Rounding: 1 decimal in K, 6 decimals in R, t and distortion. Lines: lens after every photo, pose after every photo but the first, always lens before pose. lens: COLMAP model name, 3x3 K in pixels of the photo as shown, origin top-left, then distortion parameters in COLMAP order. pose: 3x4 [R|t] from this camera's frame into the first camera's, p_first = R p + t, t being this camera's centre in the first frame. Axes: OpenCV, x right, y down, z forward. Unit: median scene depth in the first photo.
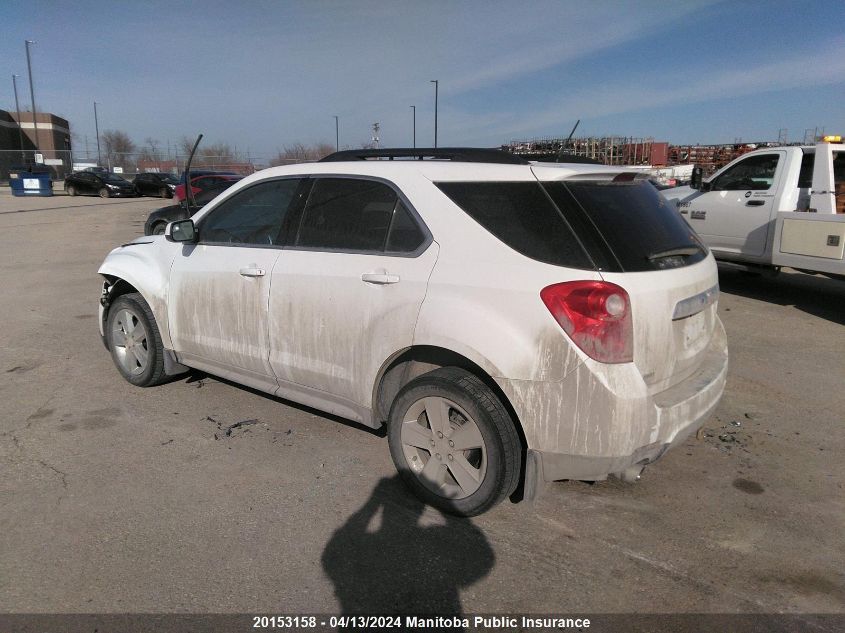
lens RADIAL K [[612.3, 0, 427.5], [0, 612.3, 314.9], [0, 0, 1]] dist [0.057664, -0.073851]
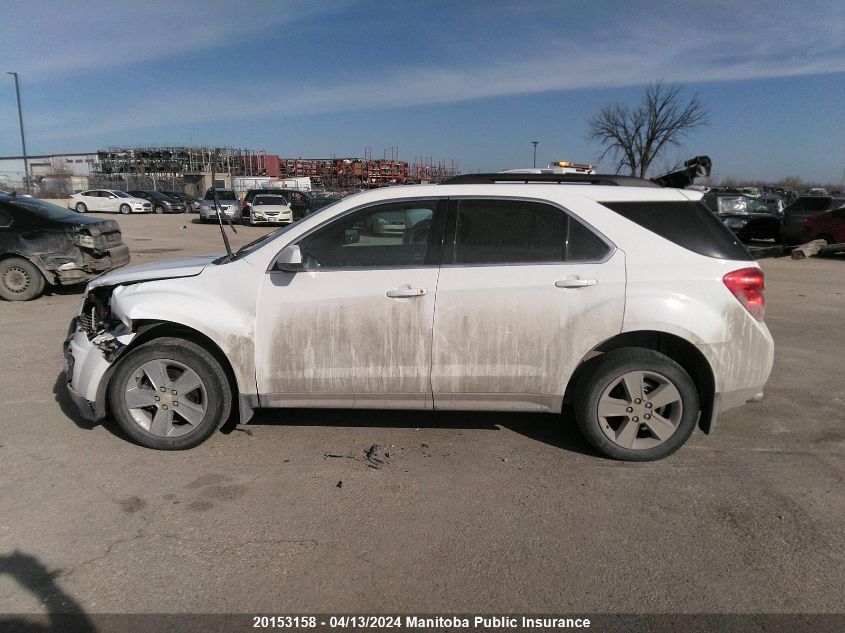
lens RADIAL K [[612.3, 0, 427.5], [0, 612.3, 314.9], [0, 0, 1]] dist [0.057664, -0.073851]
pose [[0.809371, -0.118271, 0.575266, -0.891611], [0.127251, 0.991560, 0.024822, -0.057508], [-0.573347, 0.053113, 0.817589, 0.171406]]
